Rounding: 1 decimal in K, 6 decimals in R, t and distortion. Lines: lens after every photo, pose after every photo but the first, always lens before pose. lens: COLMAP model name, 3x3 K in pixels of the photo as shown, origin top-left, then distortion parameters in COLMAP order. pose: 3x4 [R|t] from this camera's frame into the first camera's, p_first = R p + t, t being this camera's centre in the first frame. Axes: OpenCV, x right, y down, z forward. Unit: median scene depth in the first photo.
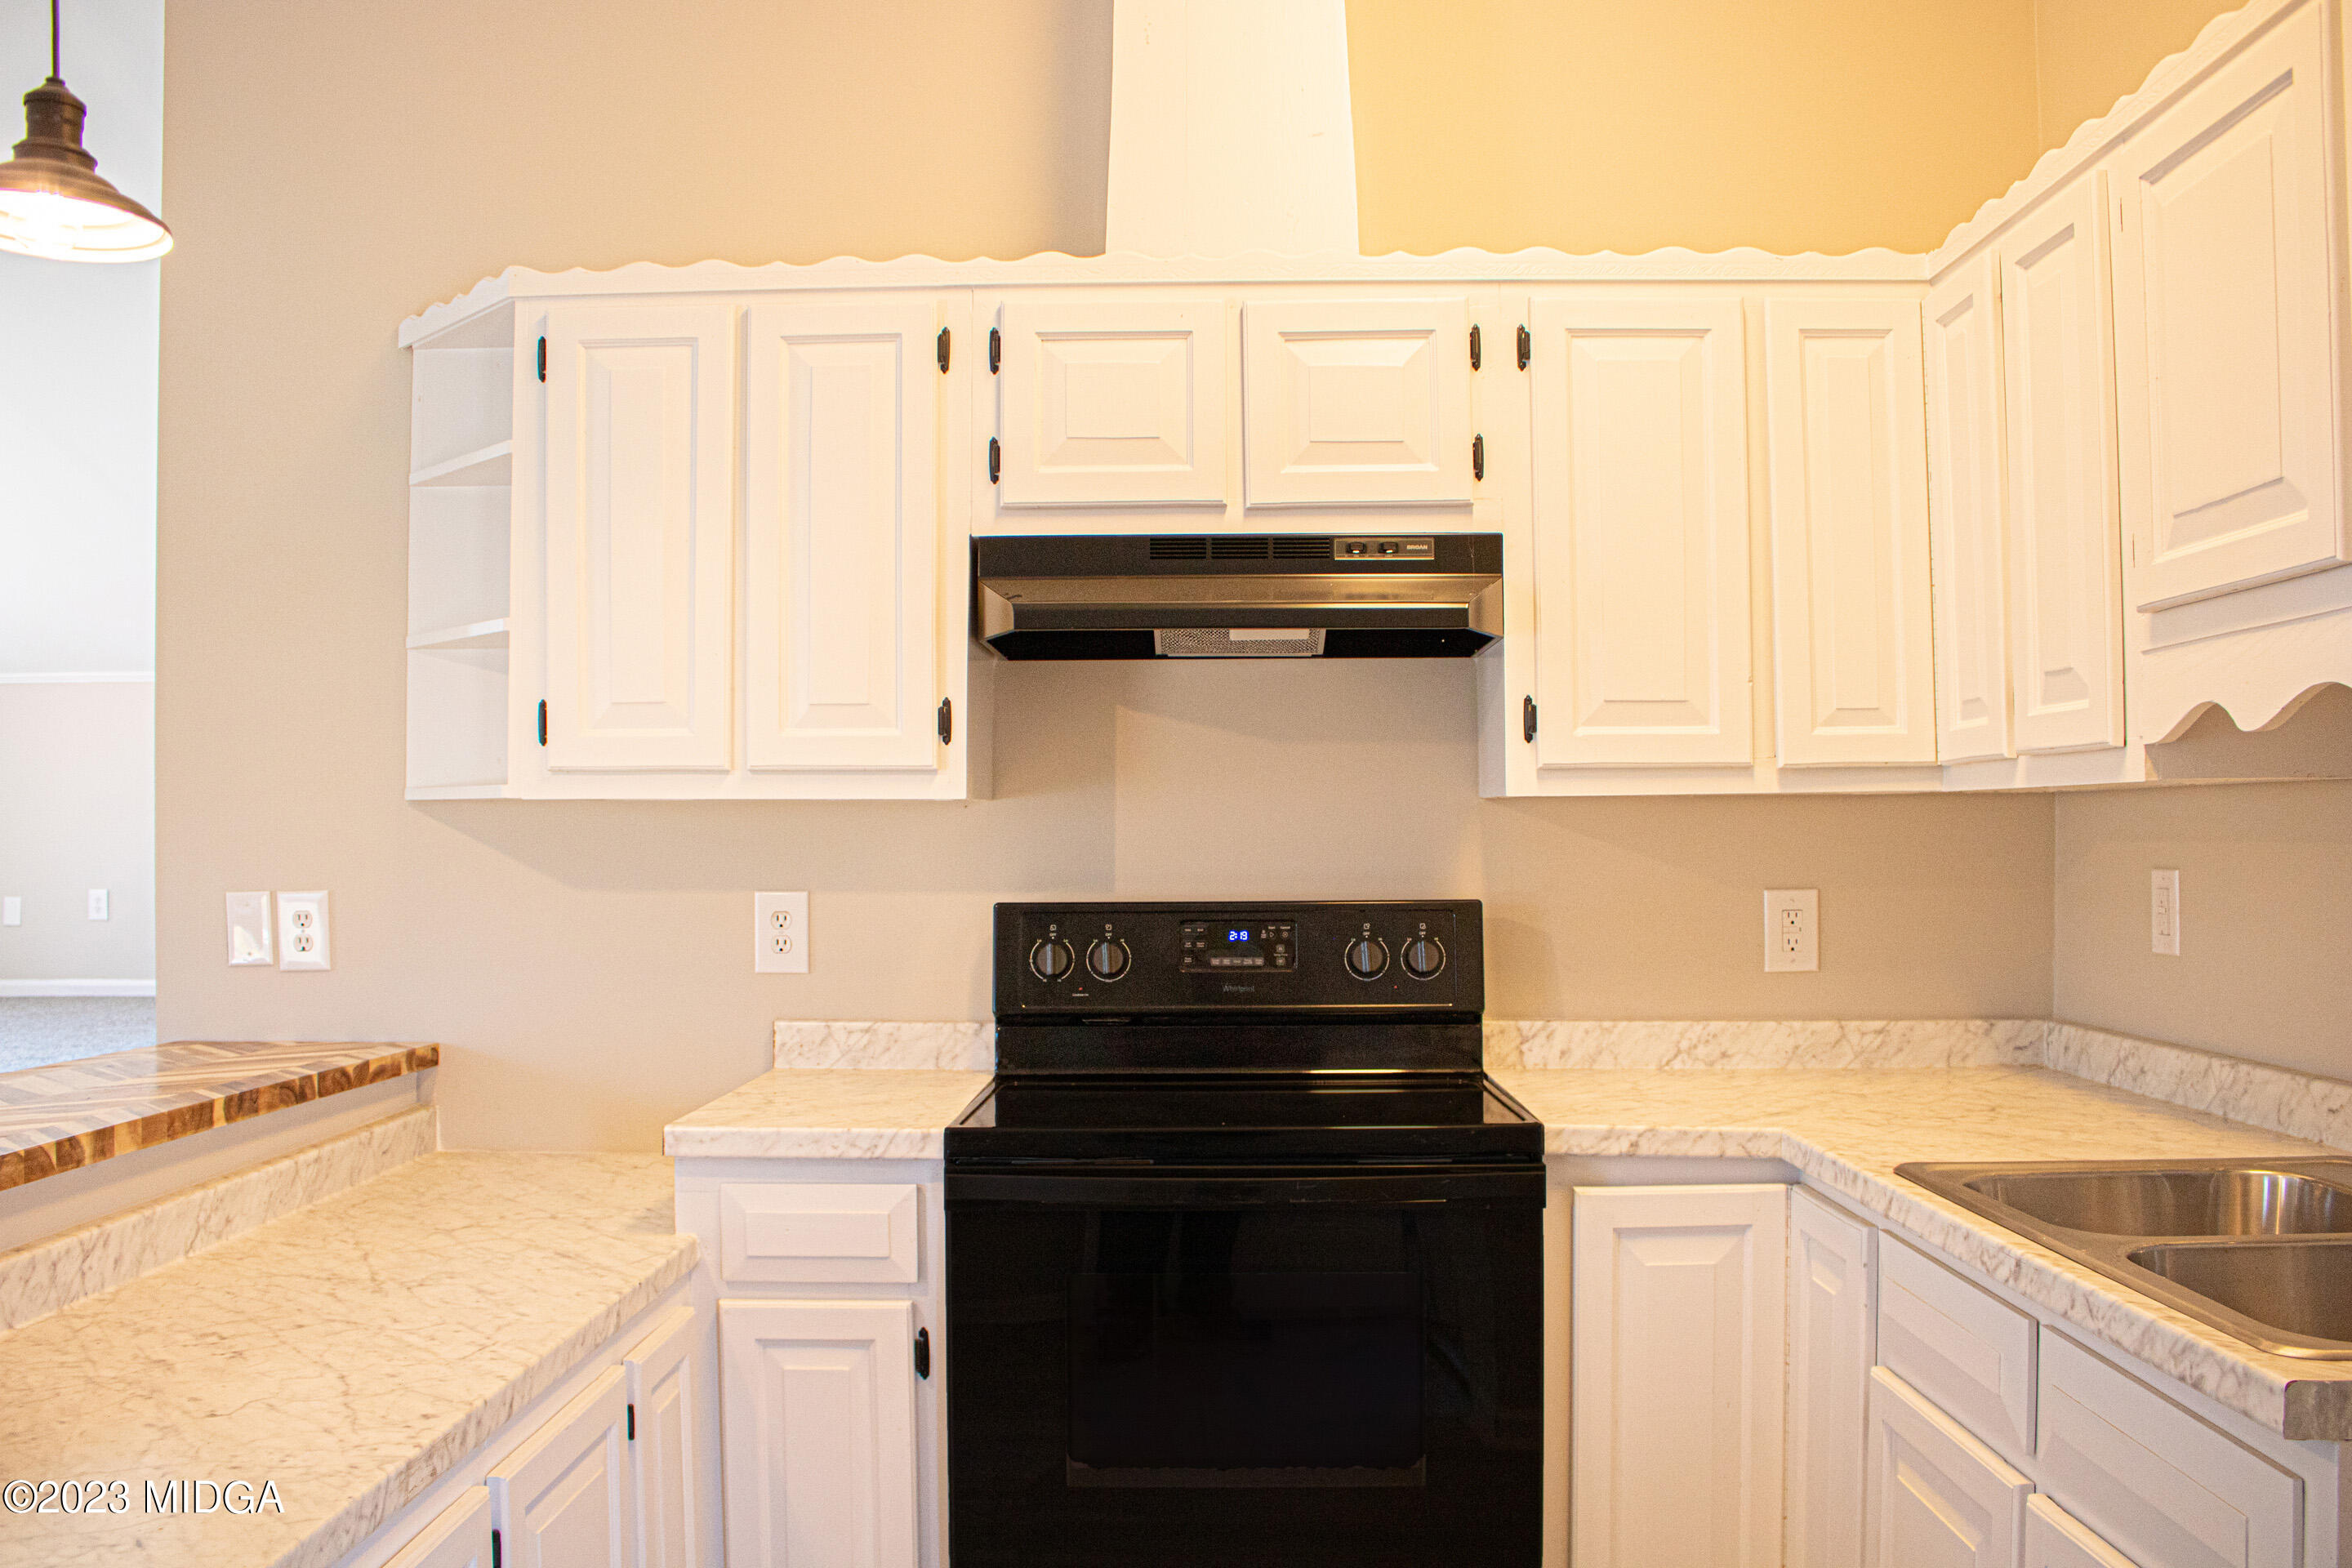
lens RADIAL K [[1963.2, 0, 1187.2], [0, 1963.2, 808.7], [0, 0, 1]] dist [-0.150525, 0.124836]
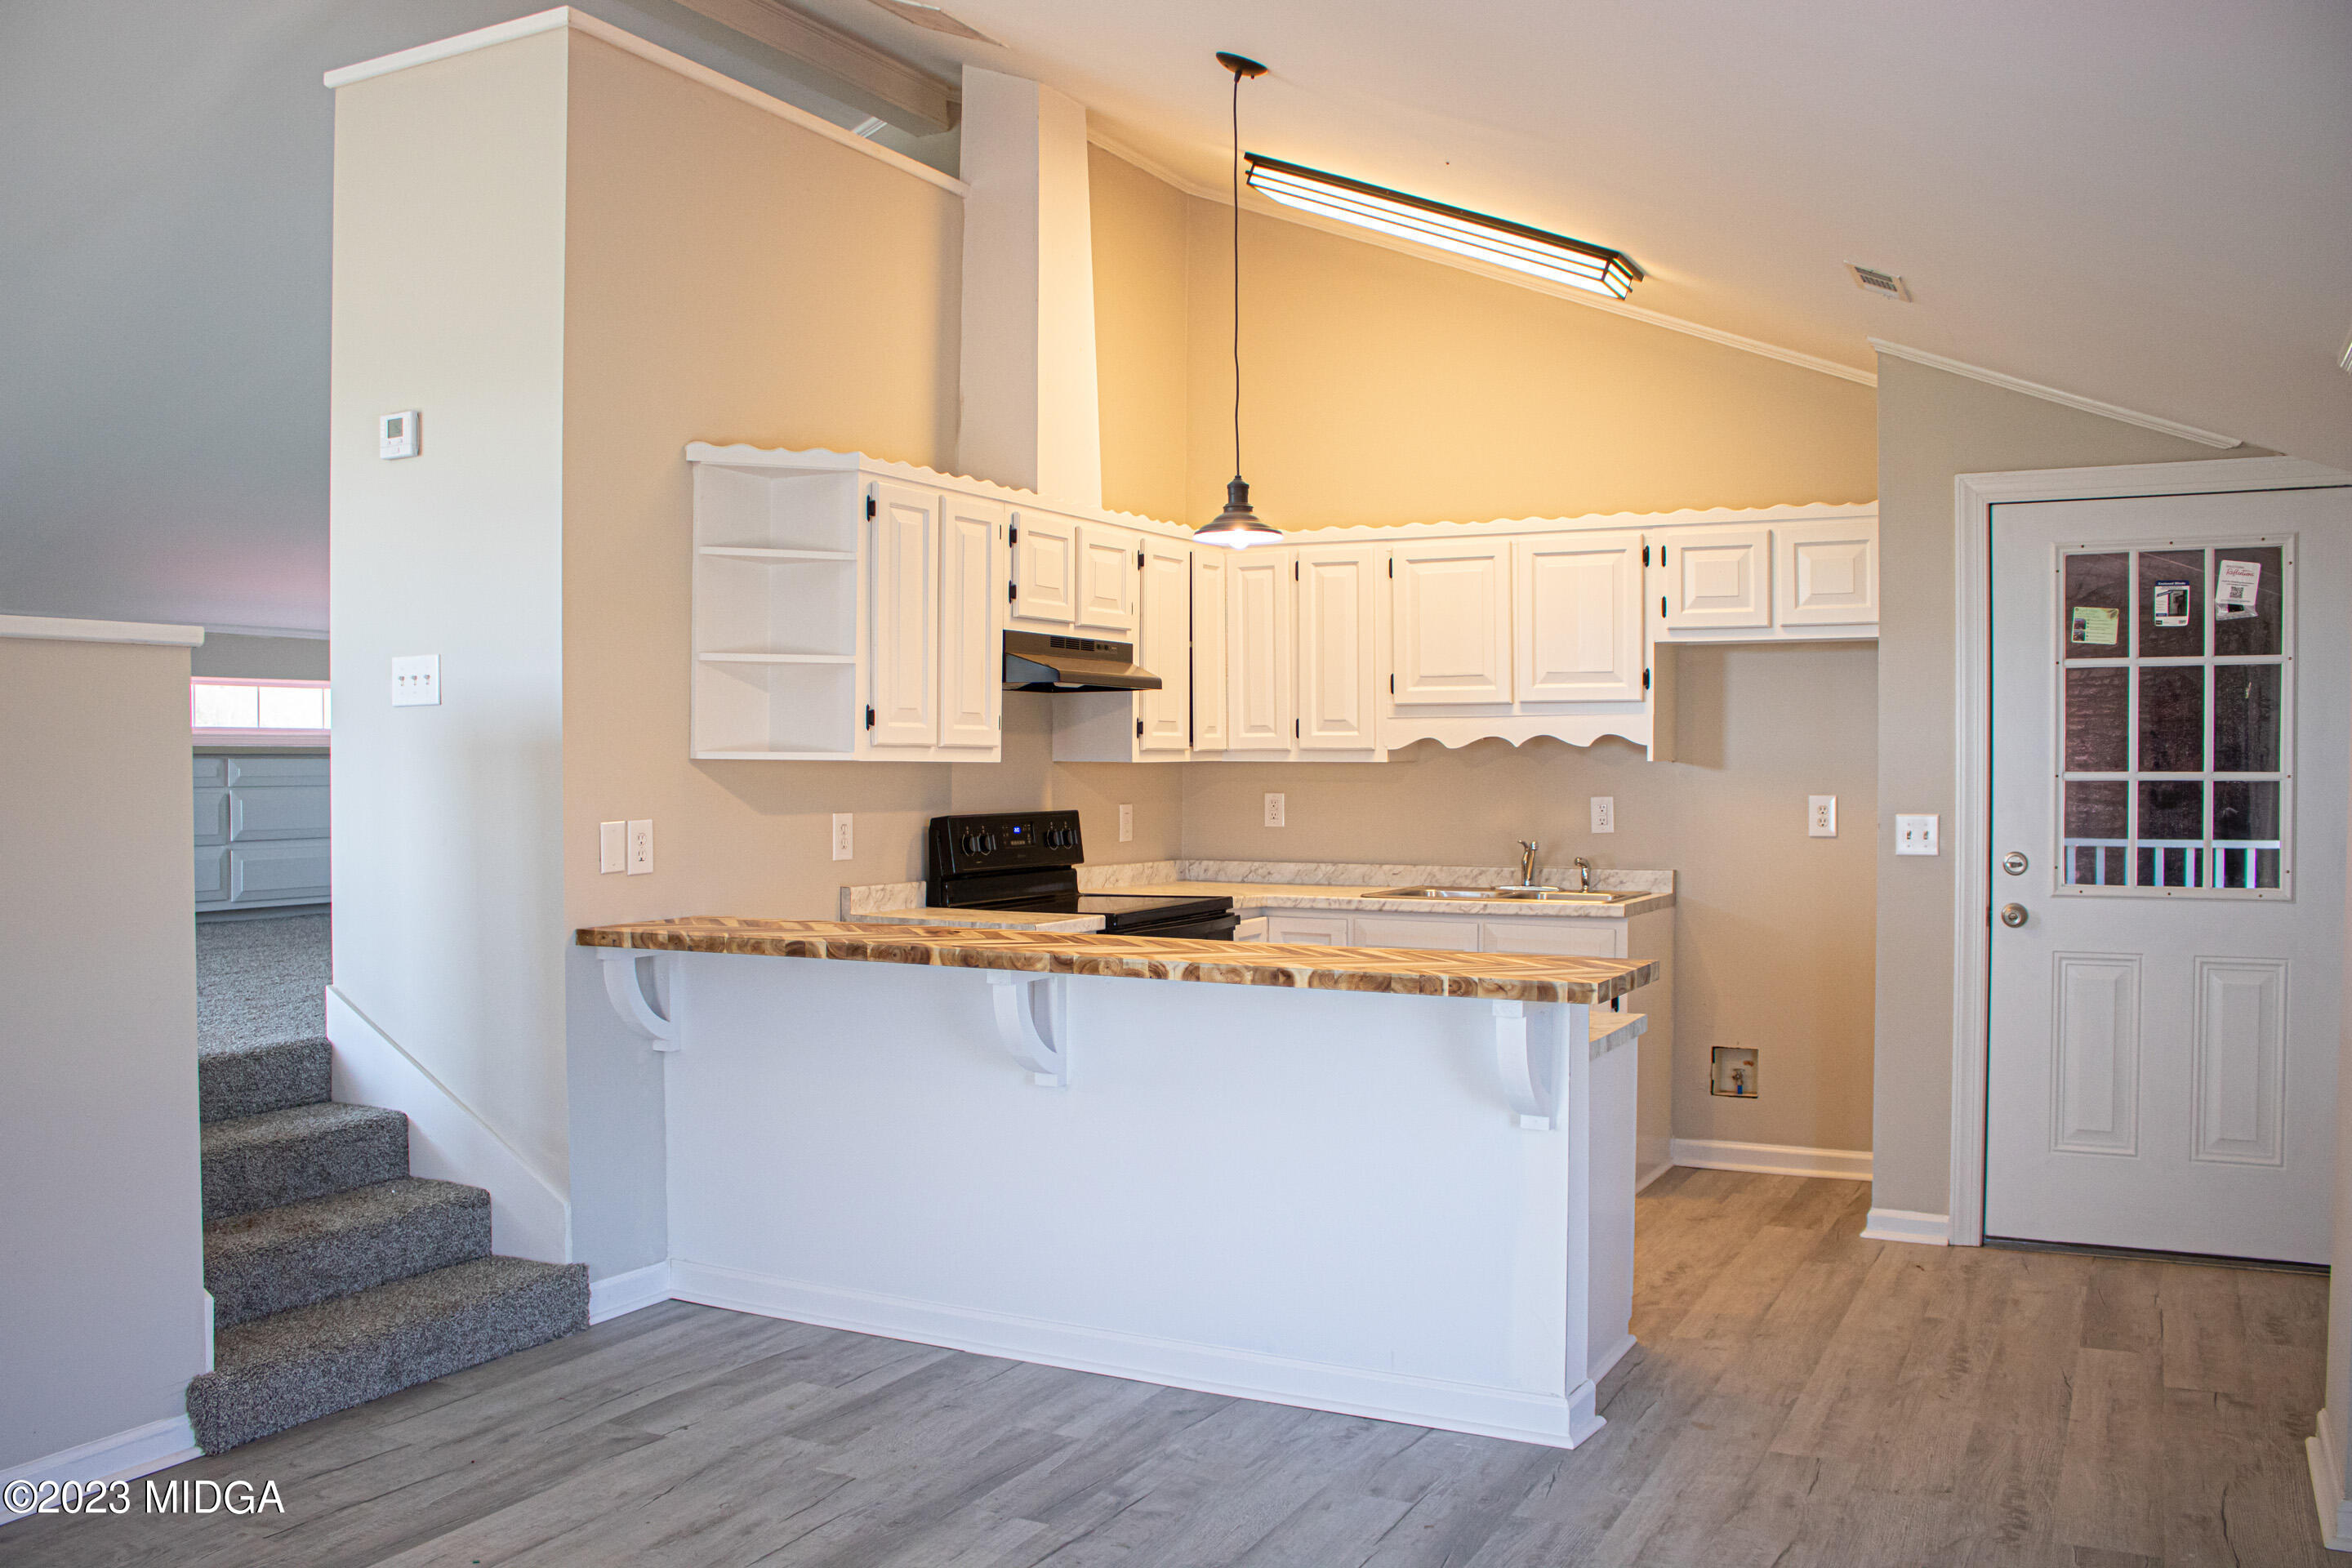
lens RADIAL K [[1963.2, 0, 1170.8], [0, 1963.2, 806.6], [0, 0, 1]] dist [-0.150525, 0.124836]
pose [[0.451940, -0.015192, 0.891919, -1.872993], [-0.015358, 0.999574, 0.024807, -0.012531], [-0.891916, -0.024910, 0.451514, -0.052869]]
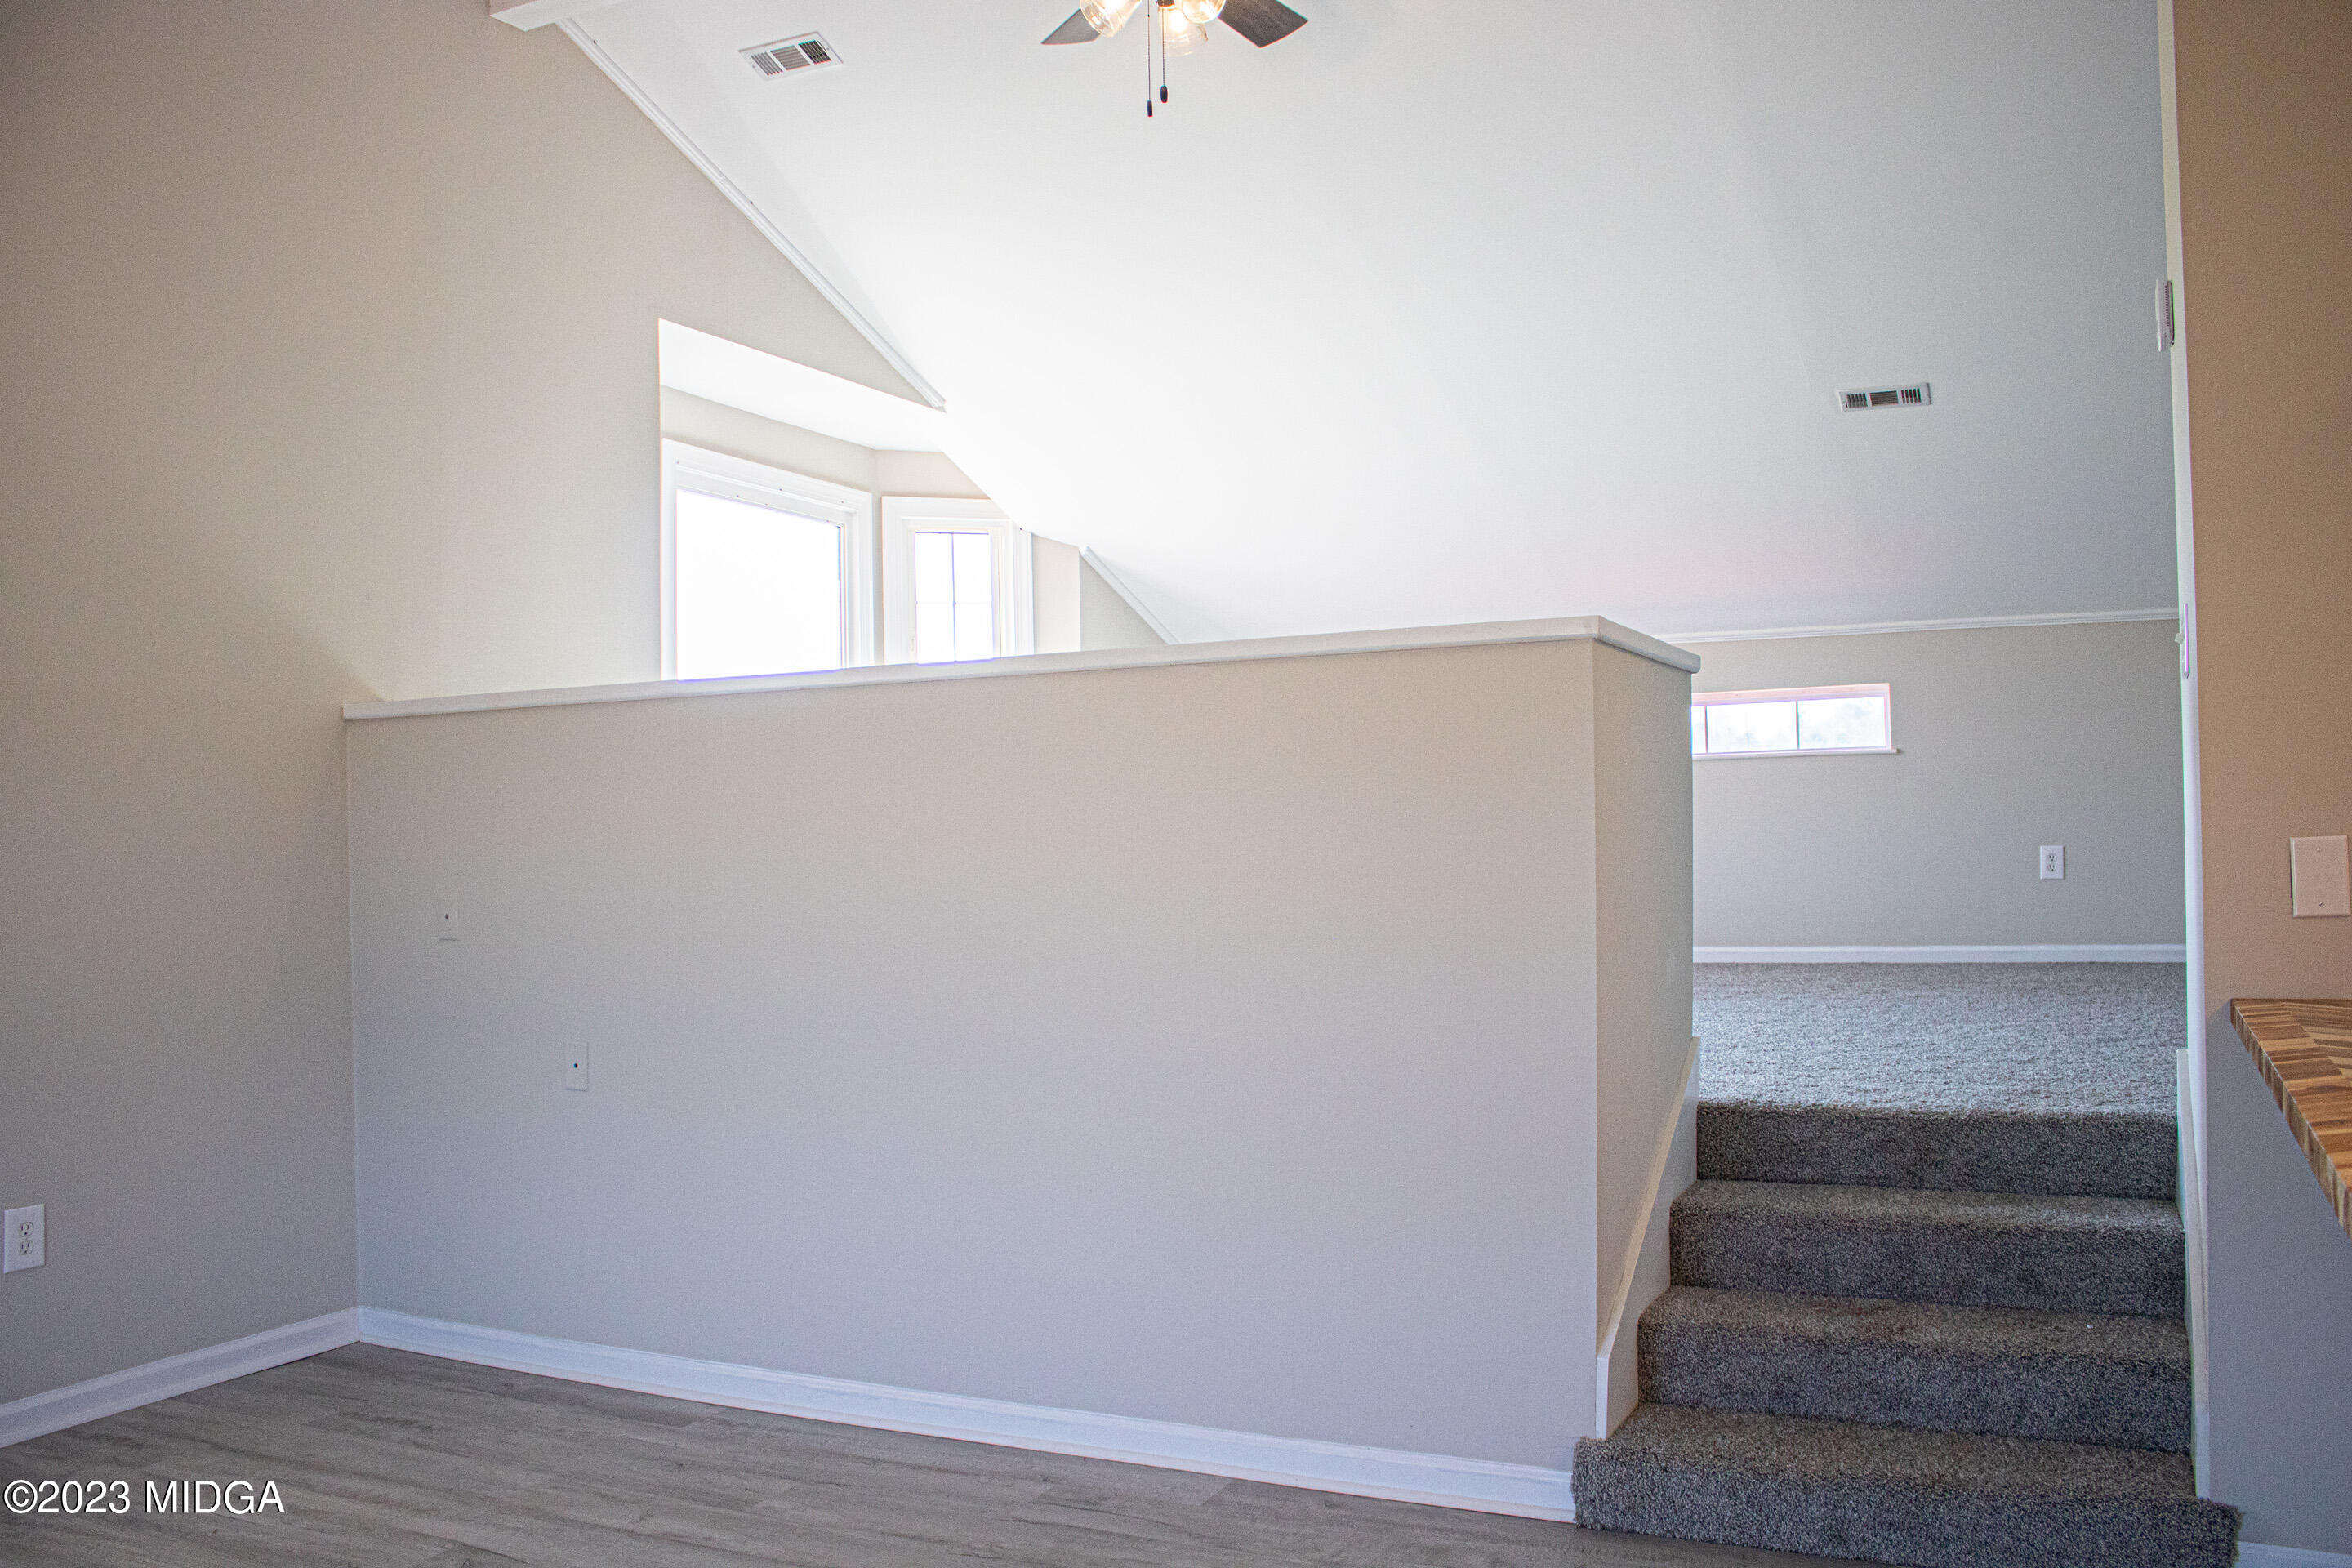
lens RADIAL K [[1963.2, 0, 1208.0], [0, 1963.2, 802.8], [0, 0, 1]] dist [-0.150525, 0.124836]
pose [[0.909434, -0.015955, -0.415543, -0.694559], [0.020434, 0.999771, 0.006332, 0.012727], [0.415347, -0.014250, 0.909552, -0.067589]]
